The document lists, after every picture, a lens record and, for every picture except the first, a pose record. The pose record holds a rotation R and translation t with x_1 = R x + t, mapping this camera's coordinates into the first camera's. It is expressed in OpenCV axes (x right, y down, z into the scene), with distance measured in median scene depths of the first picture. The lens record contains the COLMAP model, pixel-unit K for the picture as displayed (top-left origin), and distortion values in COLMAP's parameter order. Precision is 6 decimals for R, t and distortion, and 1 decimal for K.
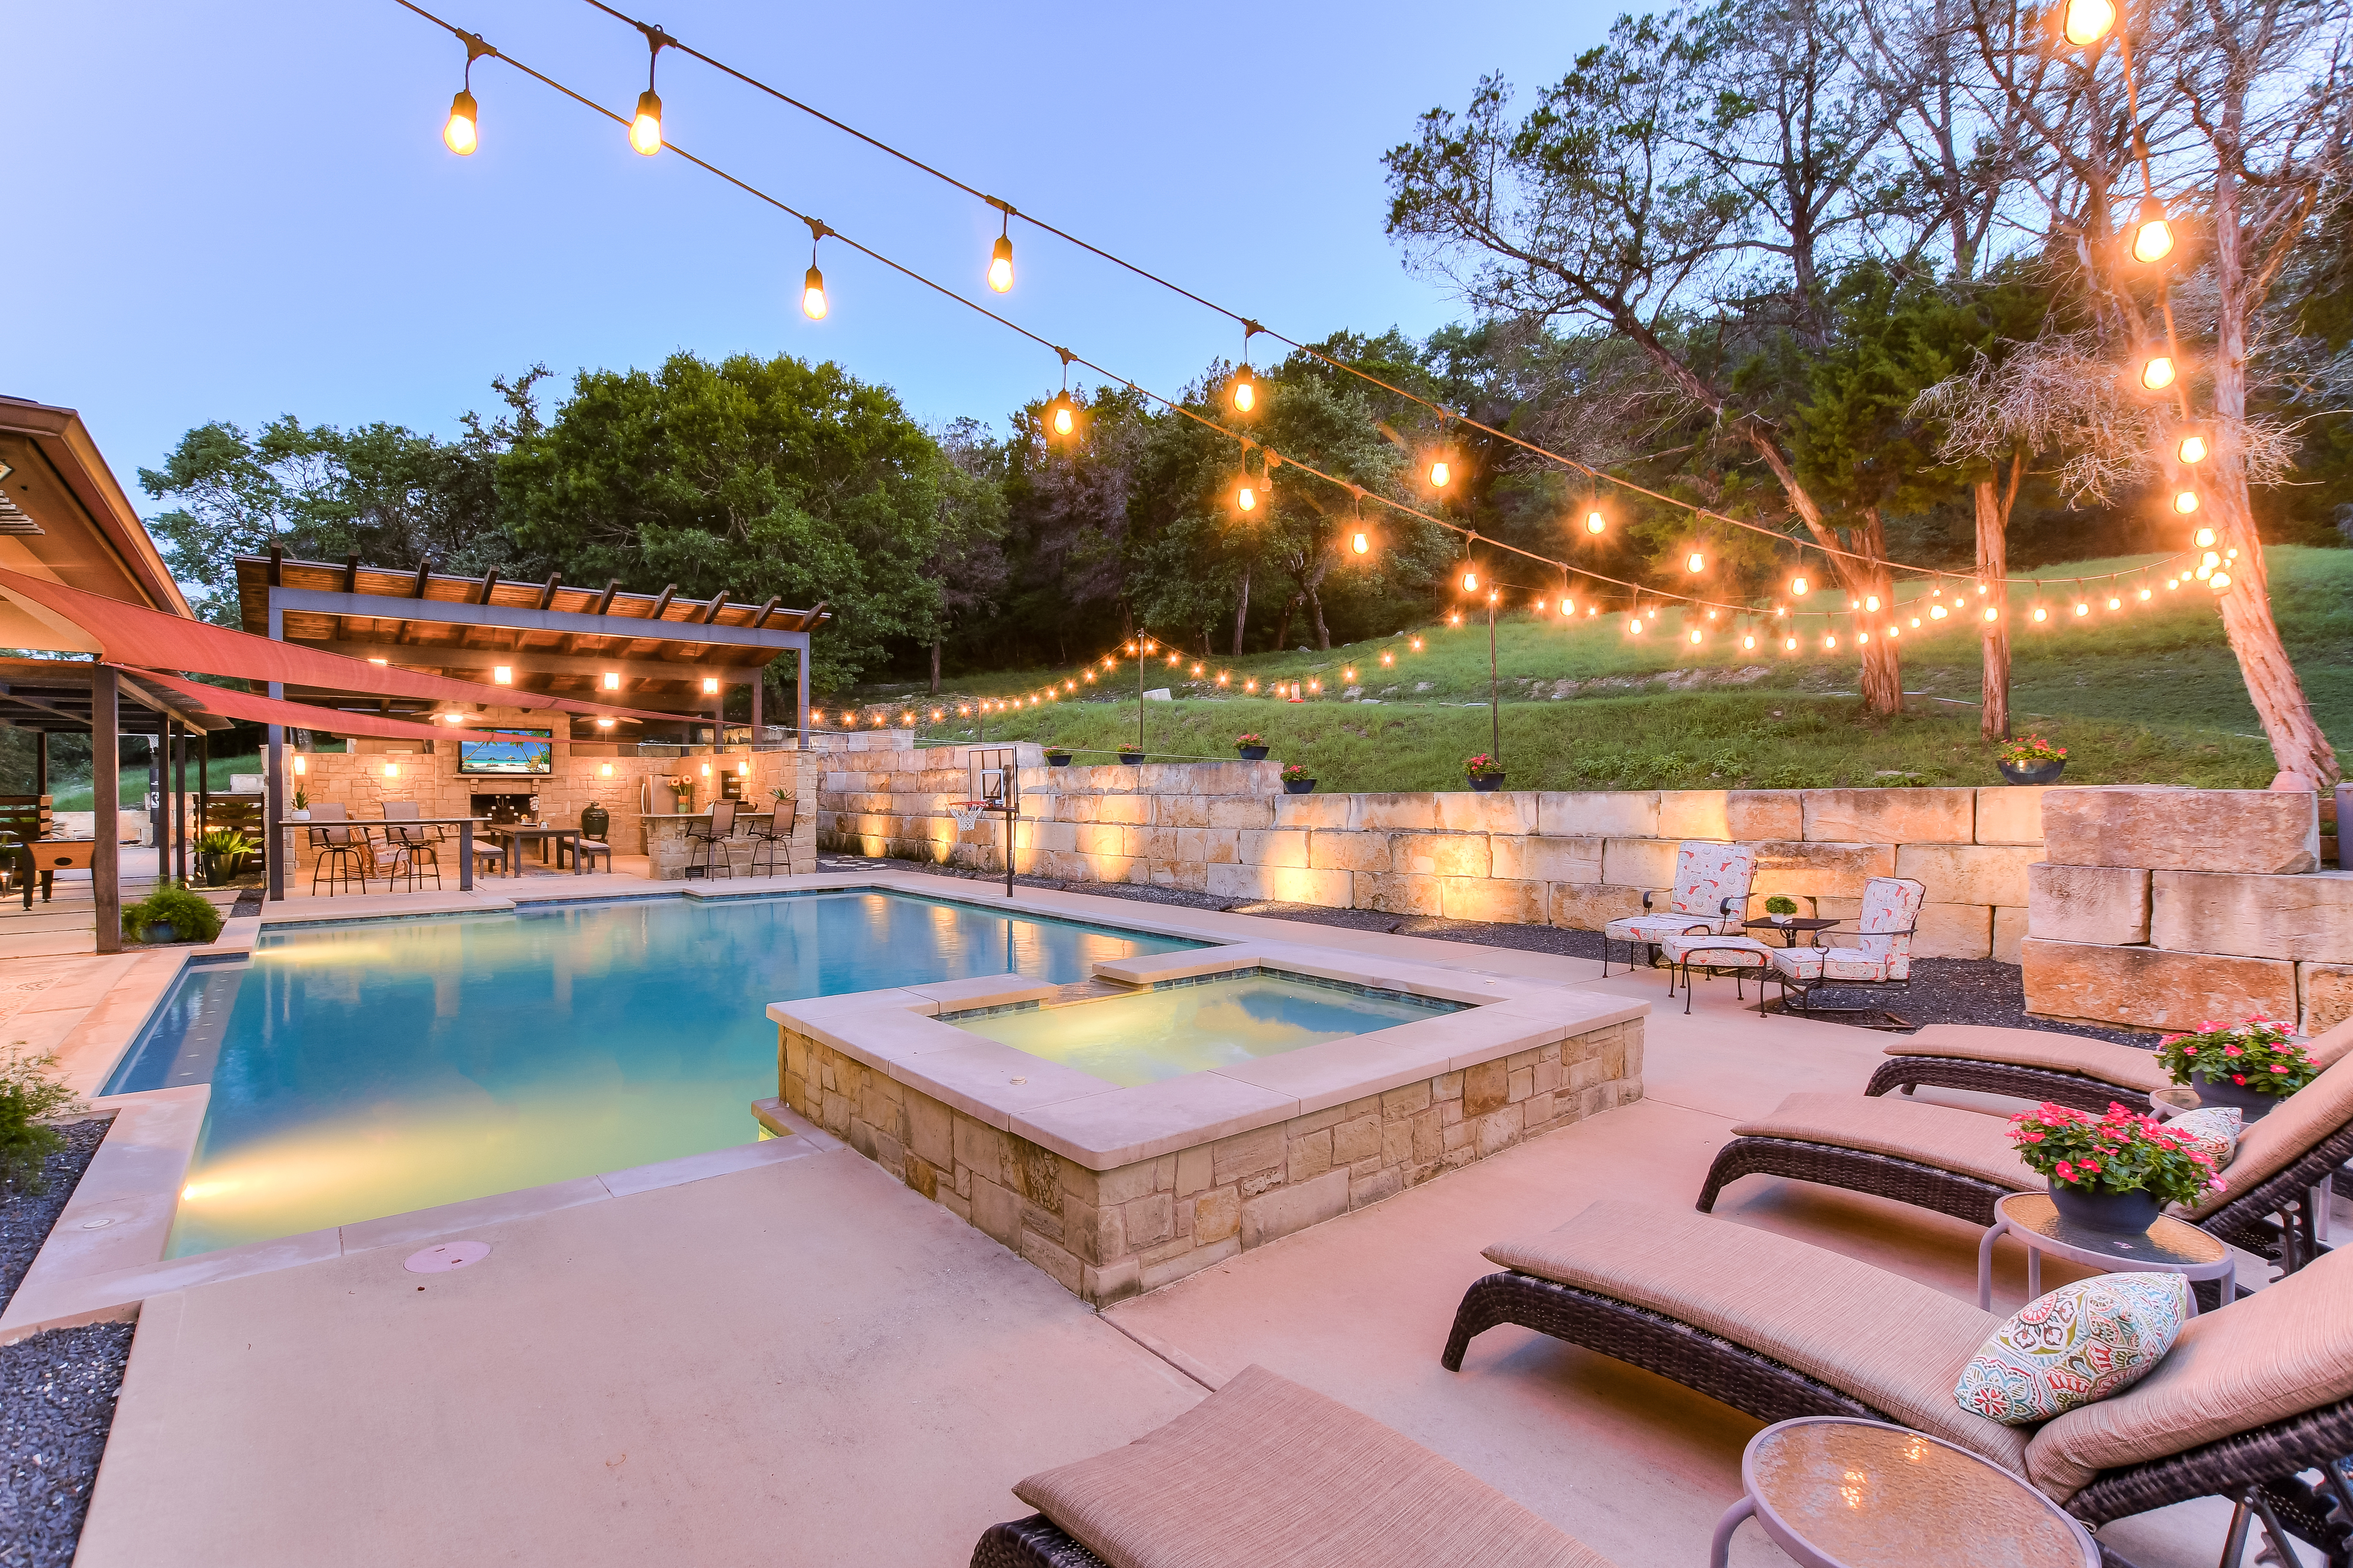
lens RADIAL K [[1068.3, 0, 1170.9], [0, 1068.3, 791.9], [0, 0, 1]] dist [-0.034599, 0.005277]
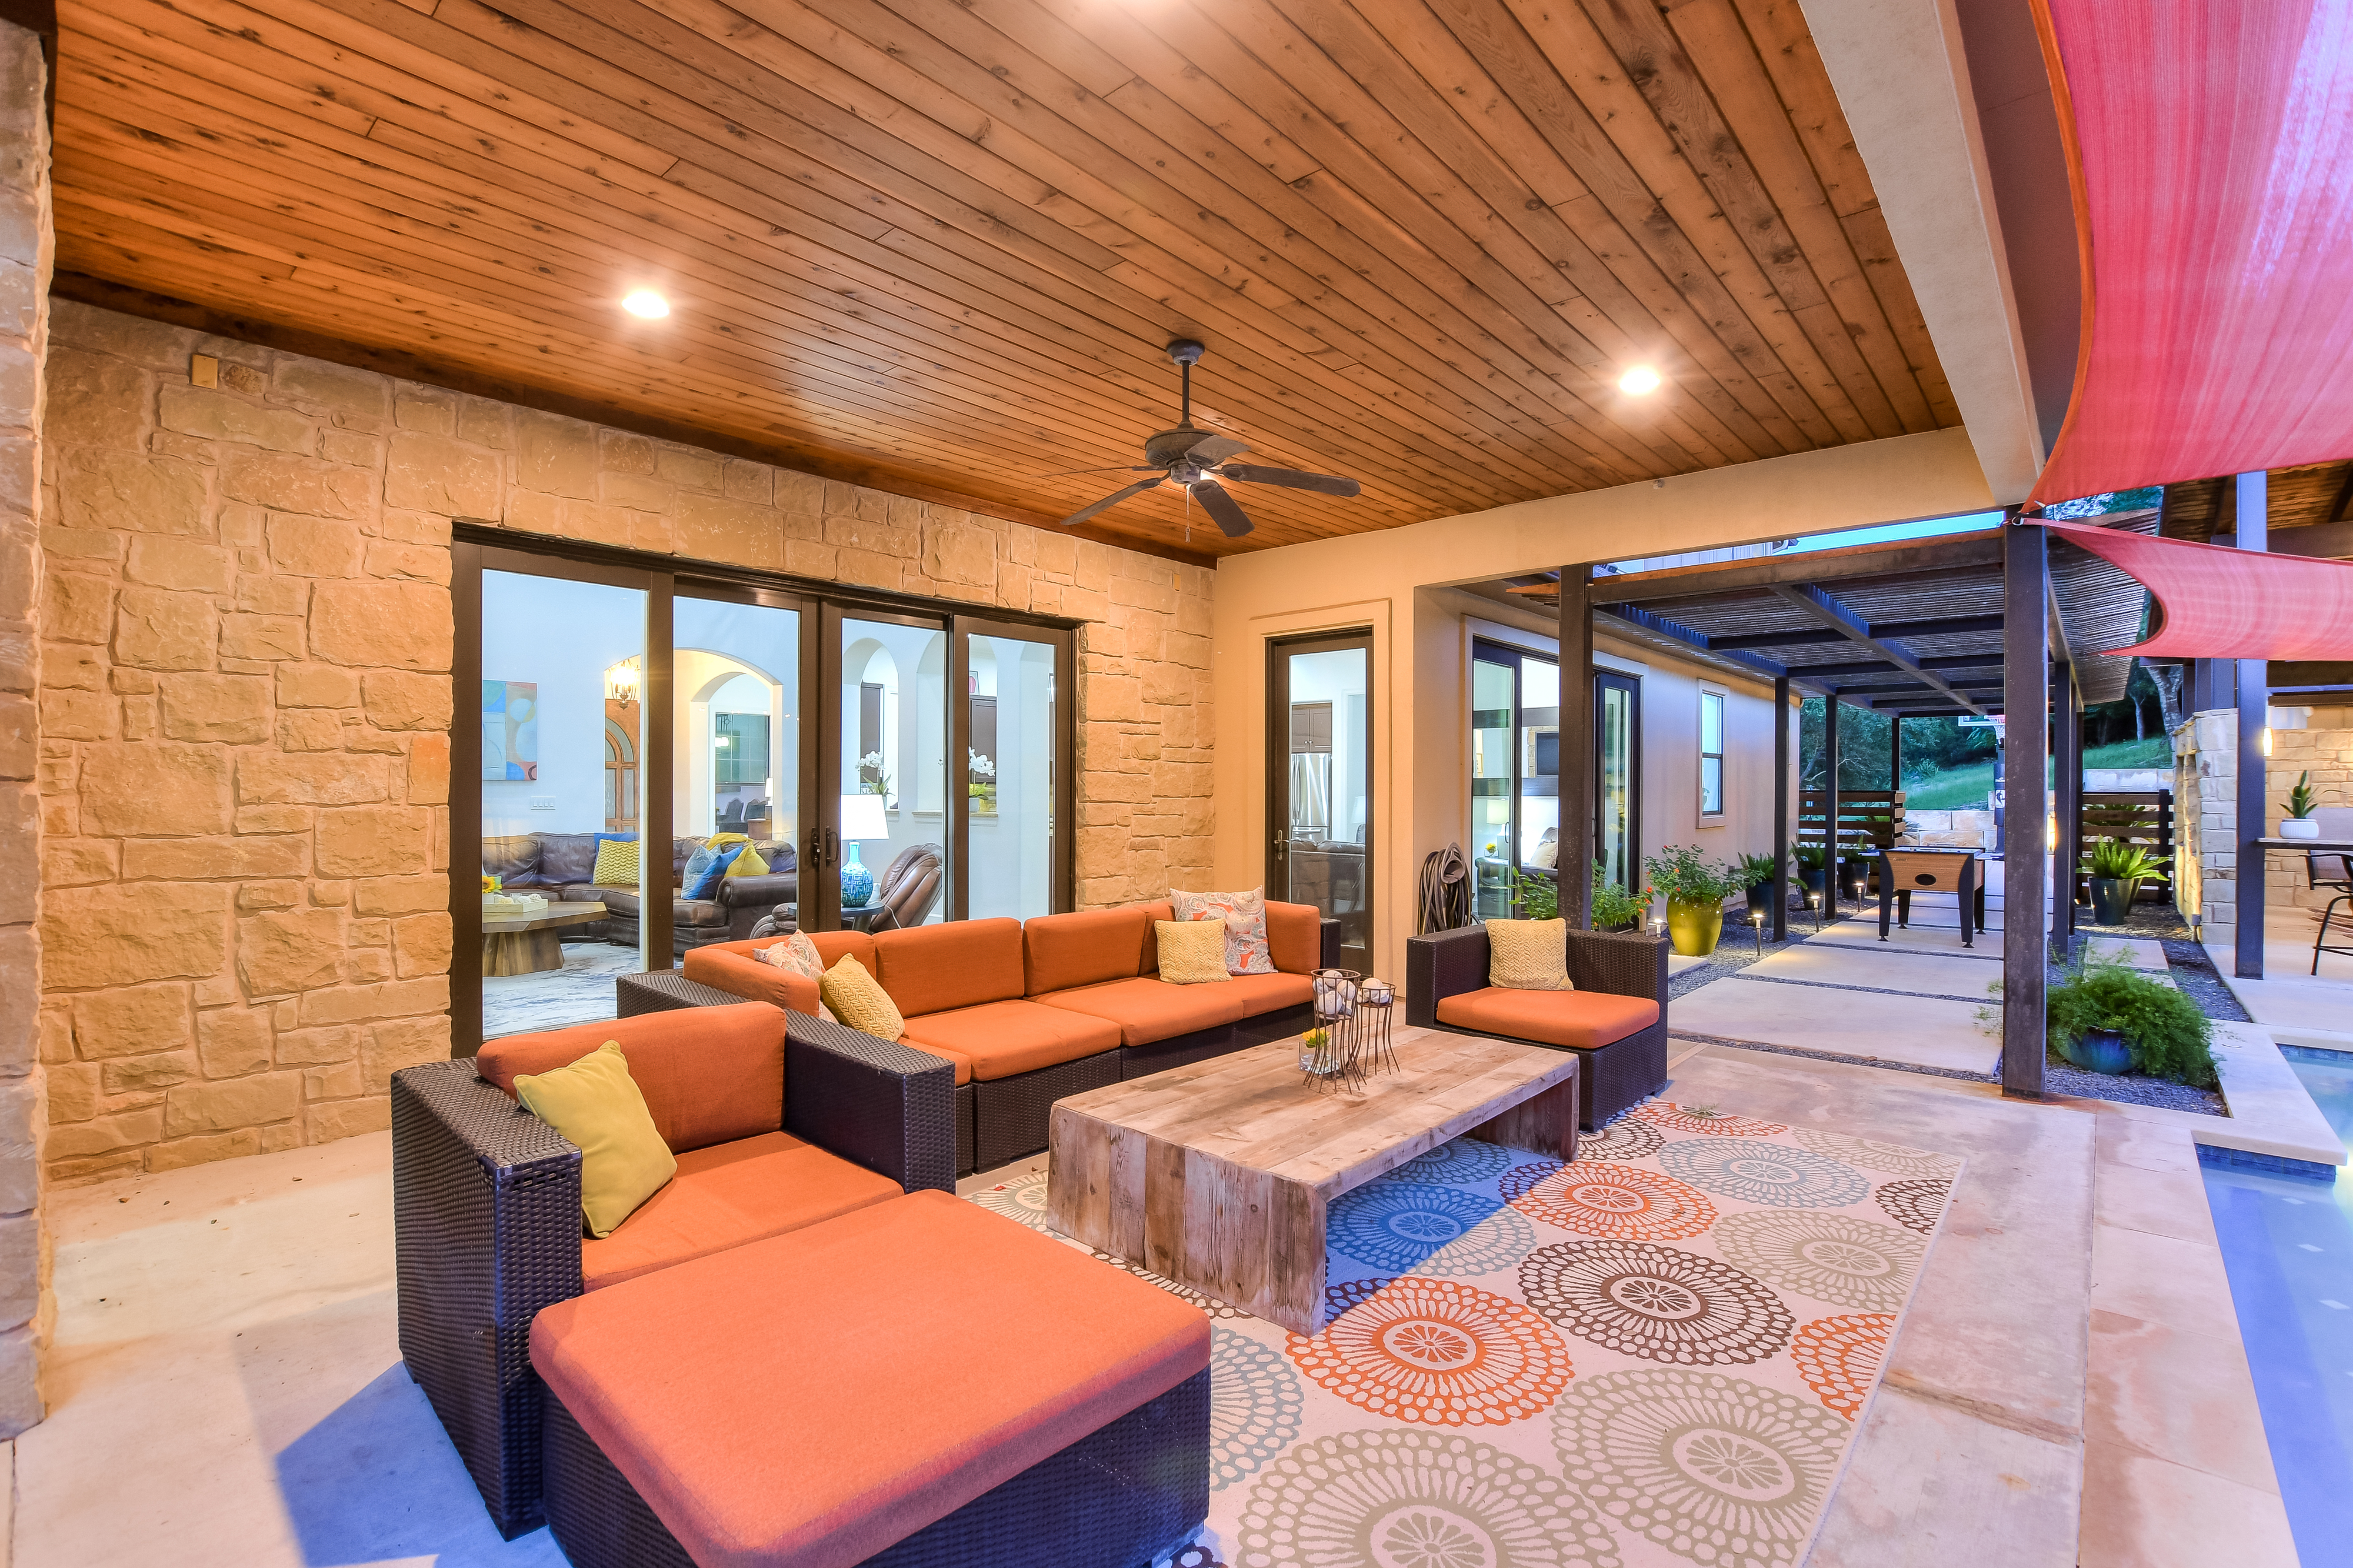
lens RADIAL K [[1068.3, 0, 1172.4], [0, 1068.3, 787.7], [0, 0, 1]] dist [-0.034599, 0.005277]
pose [[0.144614, 0.004387, -0.989478, -0.307847], [-0.010210, 0.999944, 0.002941, 0.004157], [0.989436, 0.009677, 0.144650, 0.270922]]
